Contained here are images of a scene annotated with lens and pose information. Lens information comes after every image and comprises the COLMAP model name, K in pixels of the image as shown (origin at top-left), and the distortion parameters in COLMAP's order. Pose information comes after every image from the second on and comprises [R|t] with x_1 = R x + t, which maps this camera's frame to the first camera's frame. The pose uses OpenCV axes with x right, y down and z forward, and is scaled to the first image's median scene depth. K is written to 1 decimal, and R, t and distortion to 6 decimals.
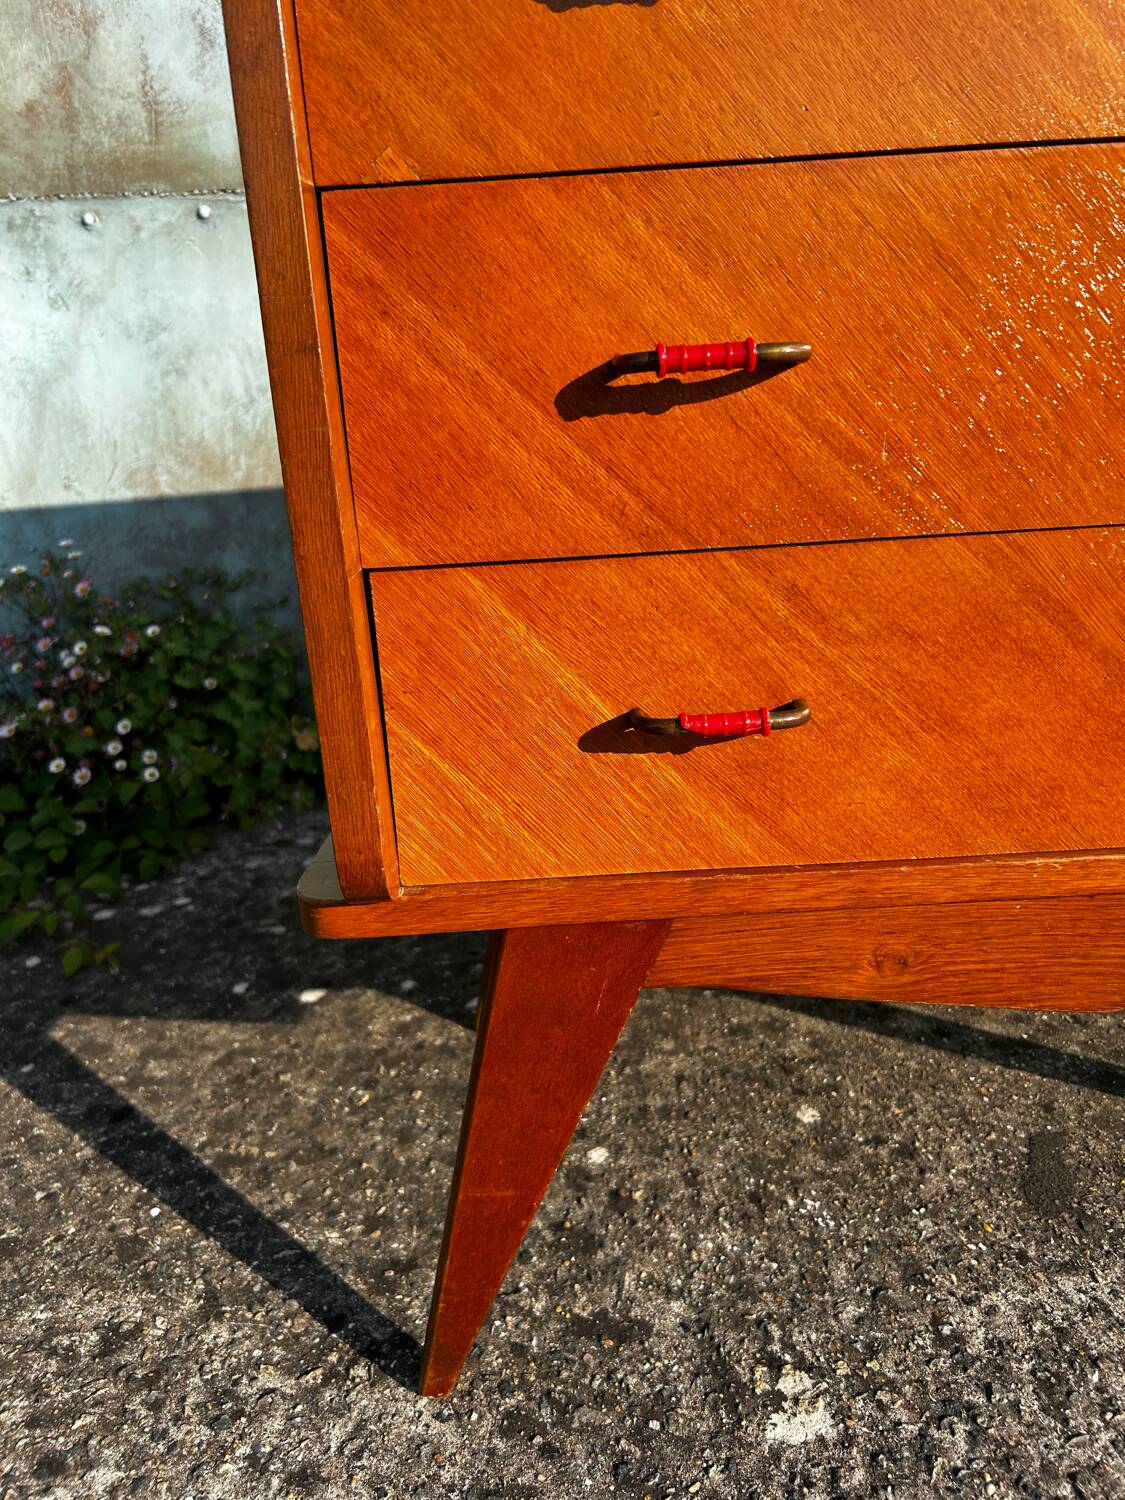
lens RADIAL K [[1146.7, 0, 566.4], [0, 1146.7, 742.3], [0, 0, 1]] dist [0.029021, -0.036358]
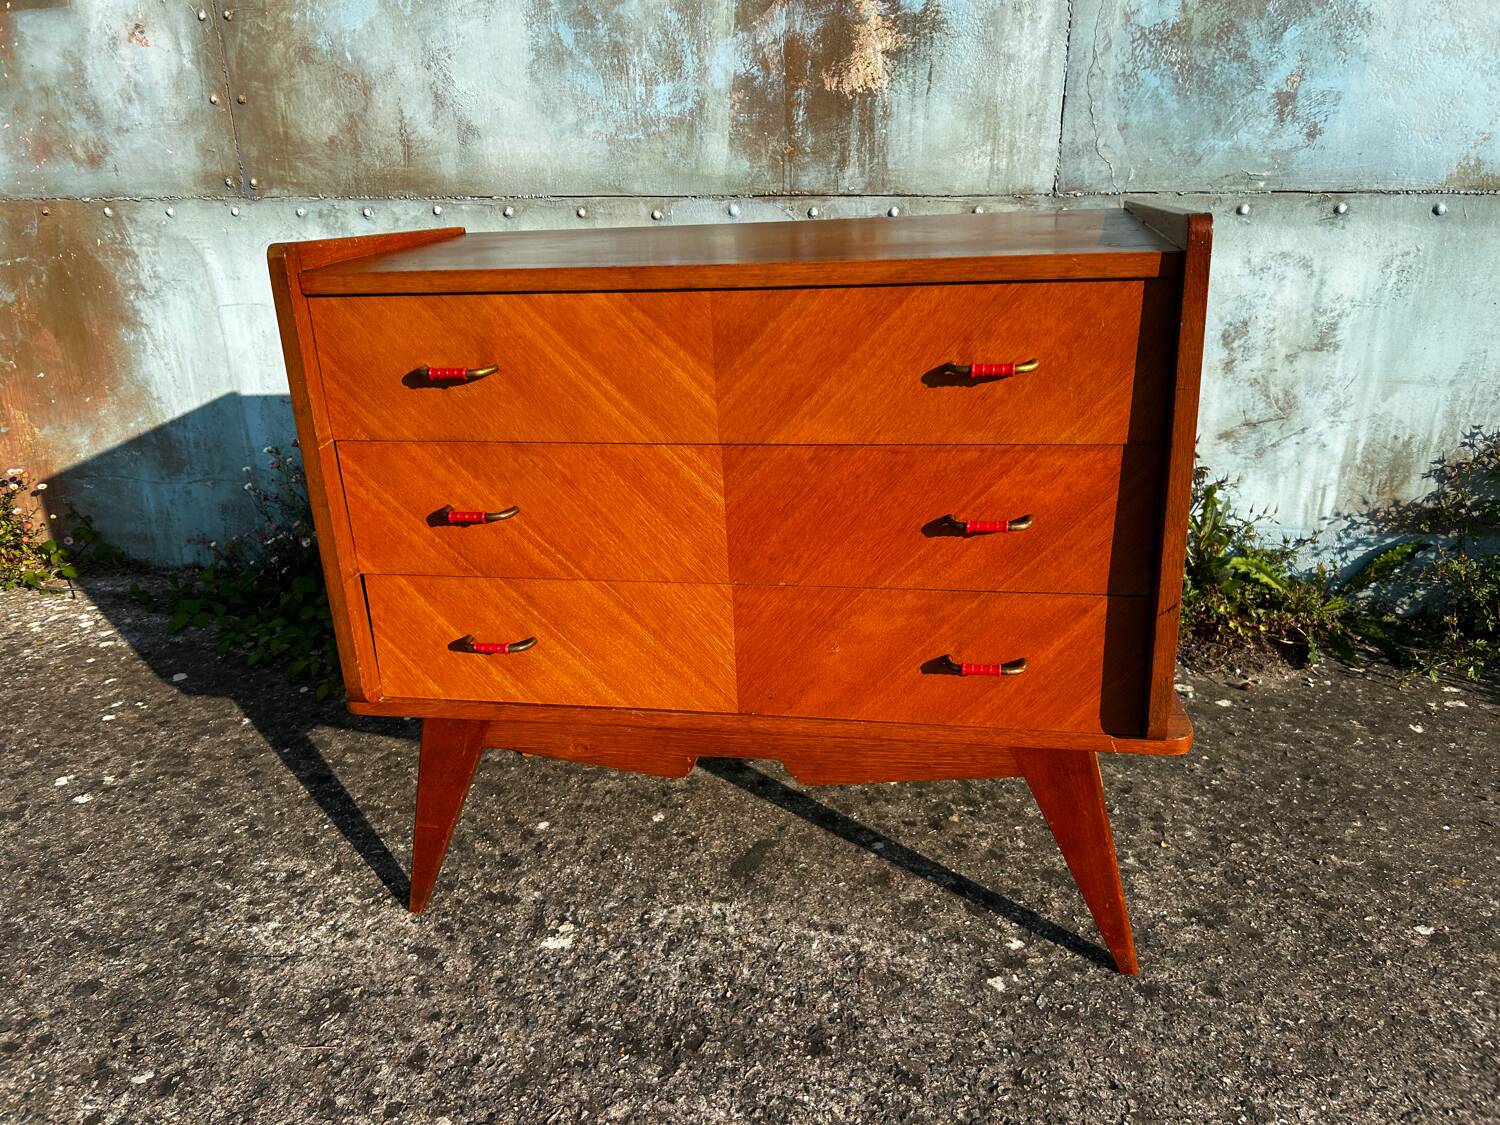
lens RADIAL K [[1146.7, 0, 742.7], [0, 1146.7, 567.9], [0, 0, 1]] dist [0.029021, -0.036358]
pose [[0.983058, 0.077861, -0.165937, 0.782771], [-0.062839, 0.993593, 0.093934, -0.333189], [0.172188, -0.081915, 0.981652, -0.976018]]
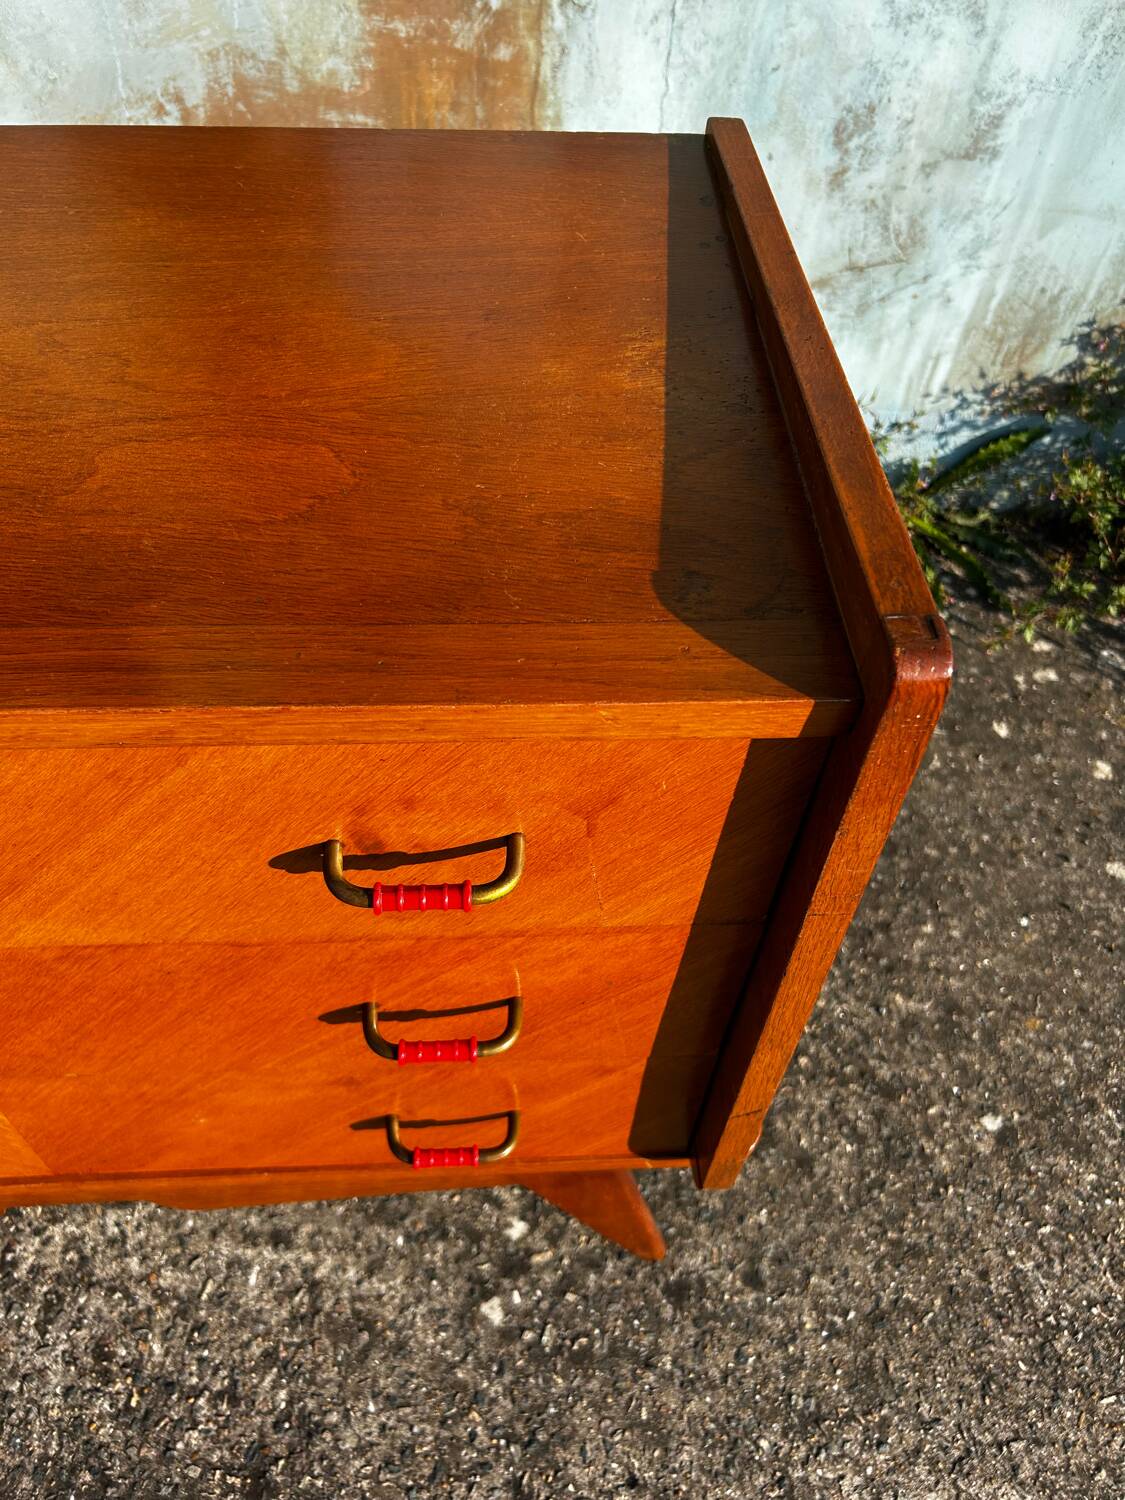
lens RADIAL K [[1146.7, 0, 557.7], [0, 1146.7, 760.5], [0, 0, 1]] dist [0.029021, -0.036358]
pose [[0.994180, 0.024712, 0.104855, 0.842701], [-0.081174, 0.811747, 0.578340, -0.923153], [-0.070823, -0.583486, 0.809029, 0.101726]]
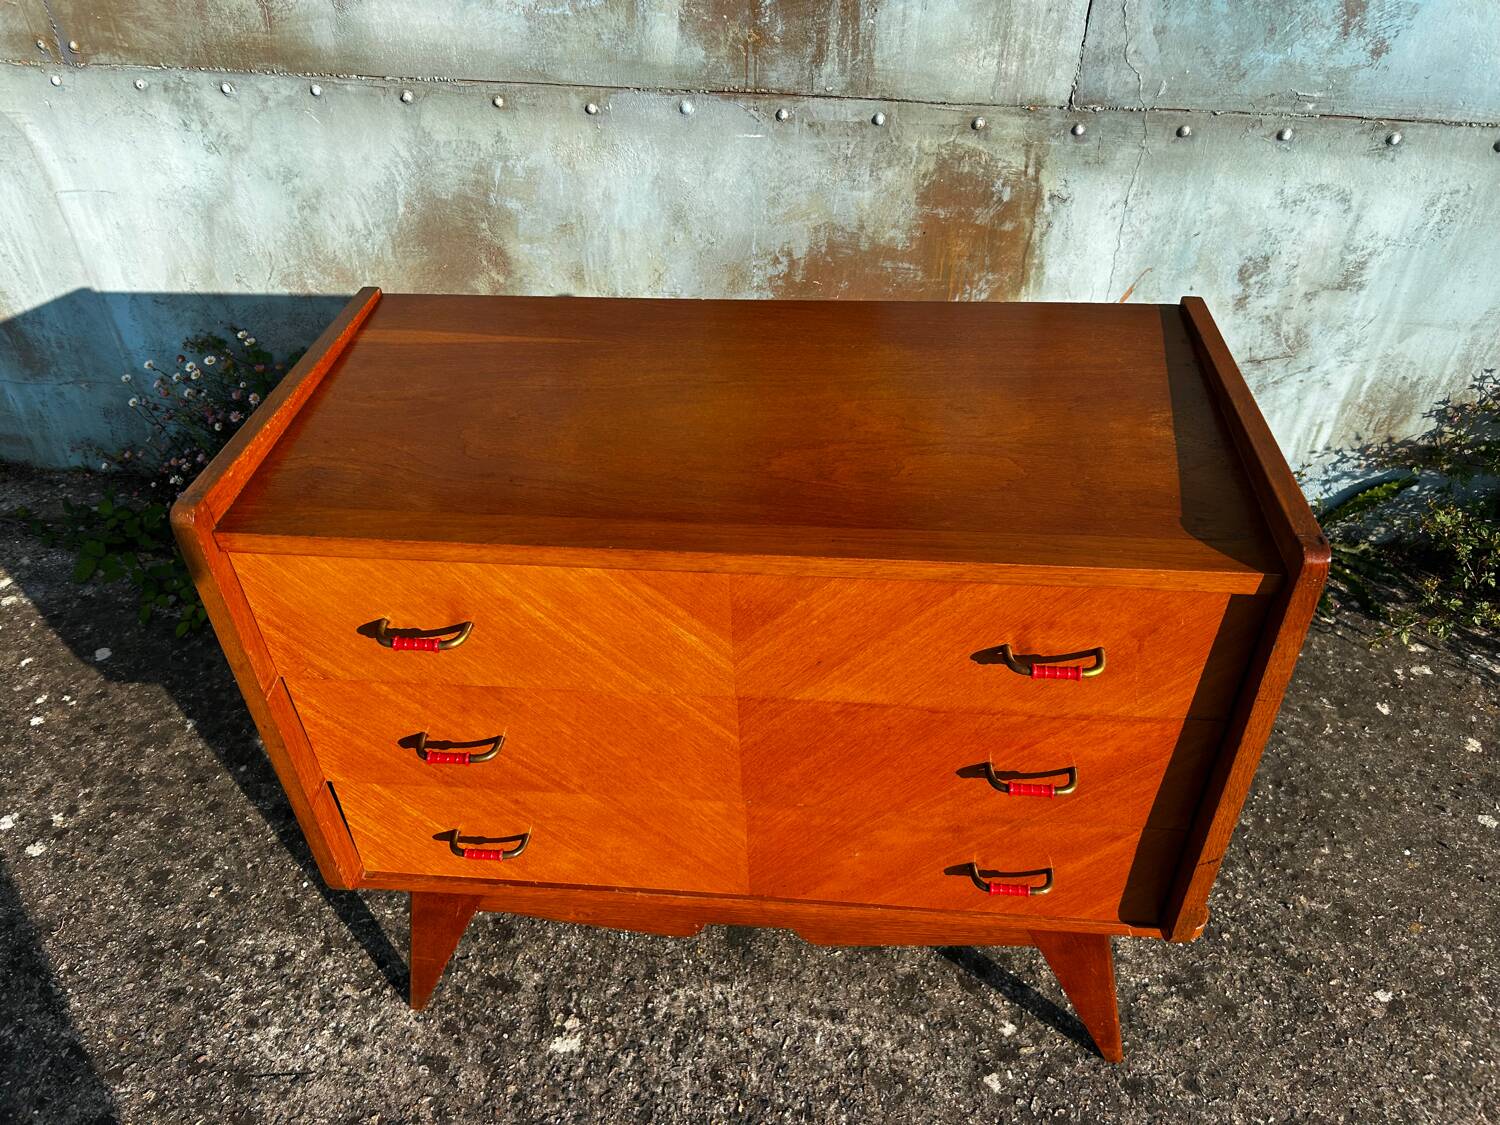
lens RADIAL K [[1146.7, 0, 742.5], [0, 1146.7, 563.1], [0, 0, 1]] dist [0.029021, -0.036358]
pose [[0.994430, 0.087392, -0.058929, 0.540720], [-0.055767, 0.910645, 0.409410, -1.115165], [0.089442, -0.403843, 0.910446, -0.606180]]
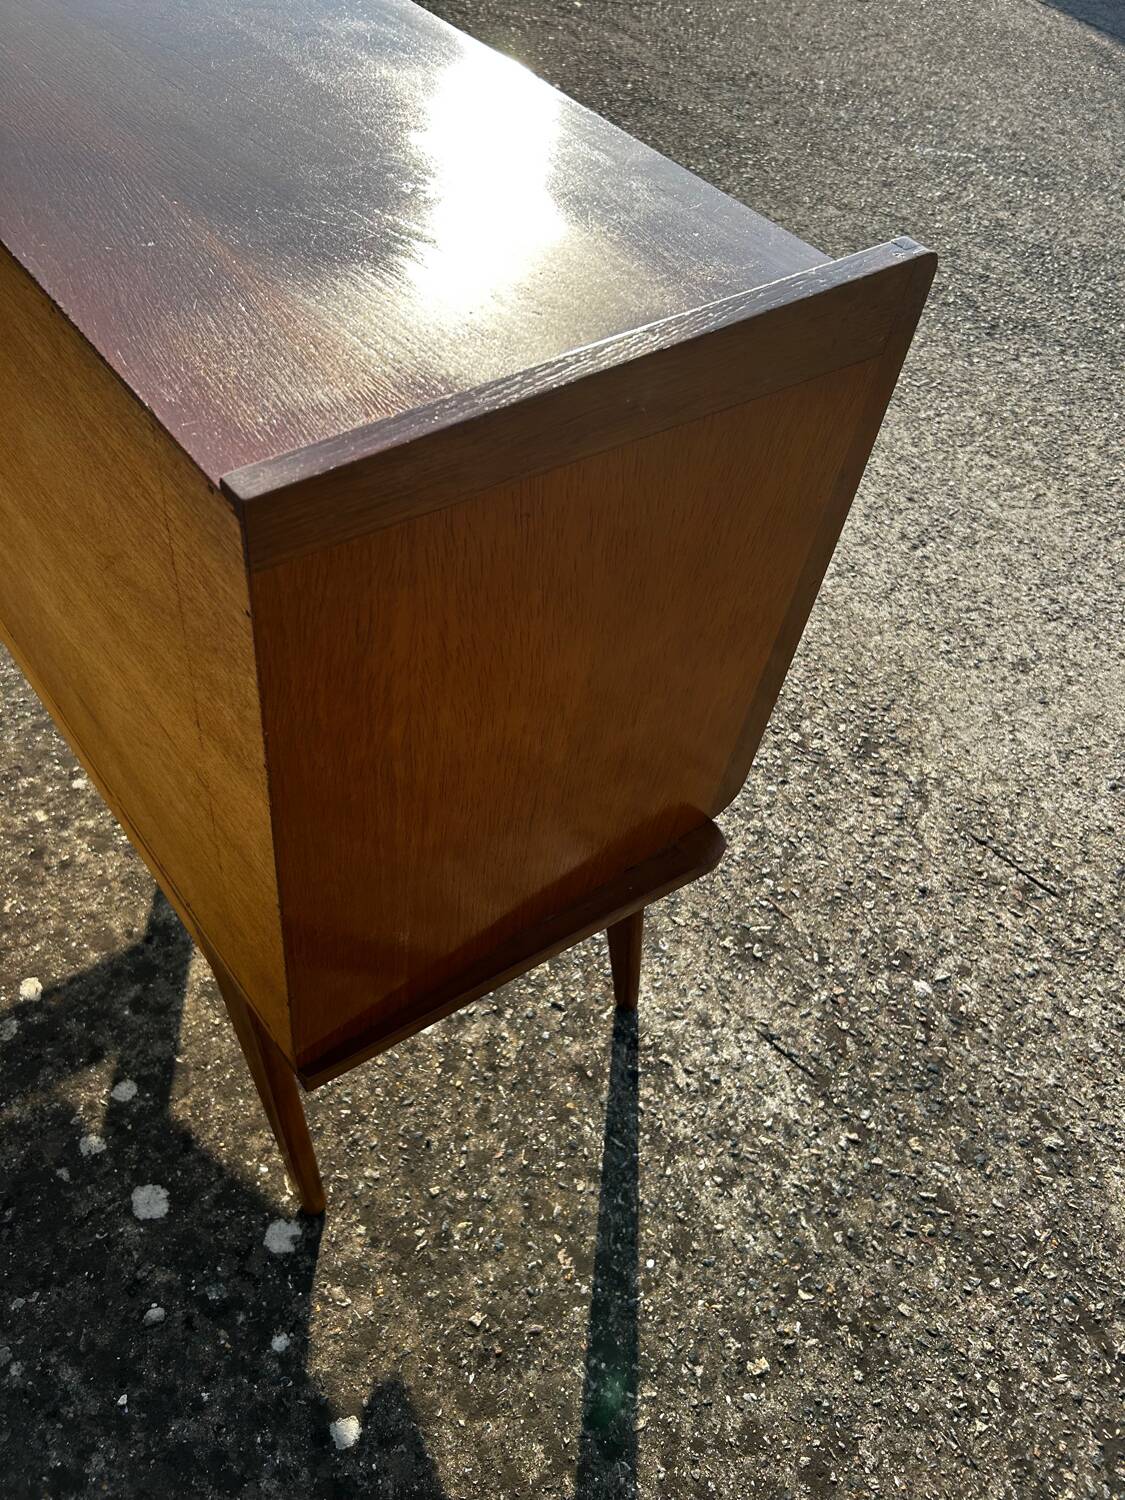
lens RADIAL K [[1146.7, 0, 562.5], [0, 1146.7, 718.9], [0, 0, 1]] dist [0.029021, -0.036358]
pose [[-0.620123, -0.587856, 0.519494, -0.713111], [0.139235, 0.569209, 0.810318, -1.186902], [-0.772050, 0.574828, -0.271129, 1.256704]]
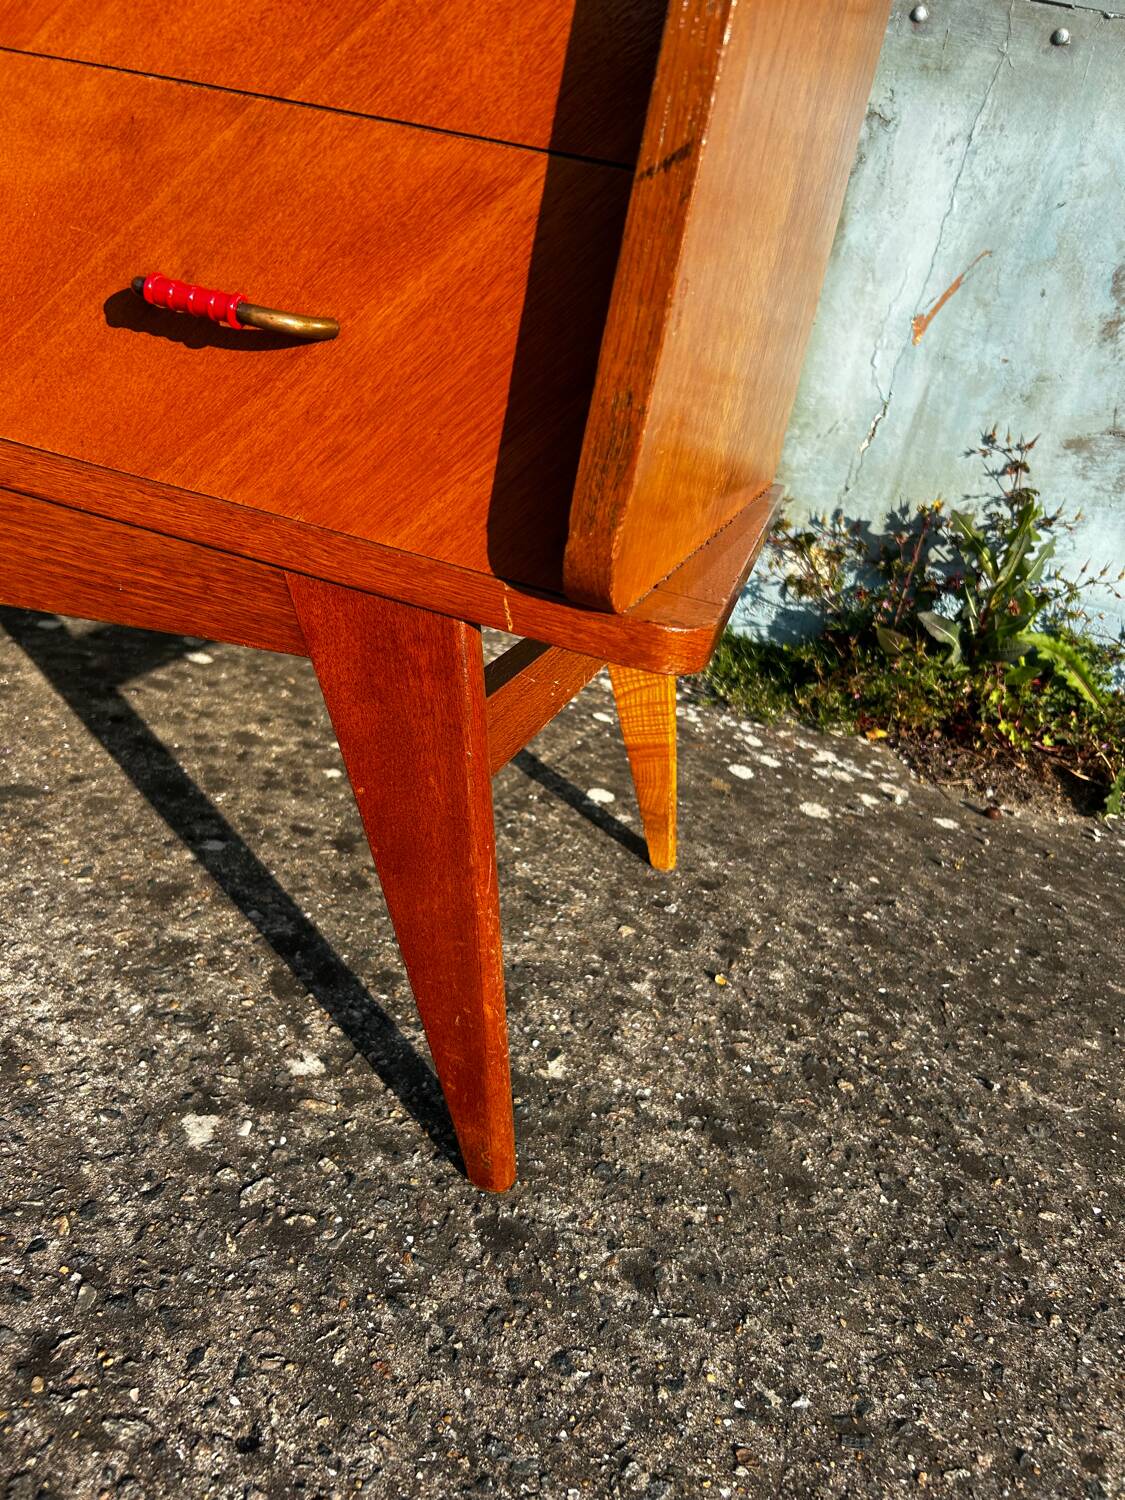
lens RADIAL K [[1146.7, 0, 576.1], [0, 1146.7, 755.4], [0, 0, 1]] dist [0.029021, -0.036358]
pose [[0.923023, 0.337439, -0.184835, 1.250127], [-0.319076, 0.939801, 0.122329, 0.039712], [0.214986, -0.053936, 0.975127, 0.128831]]
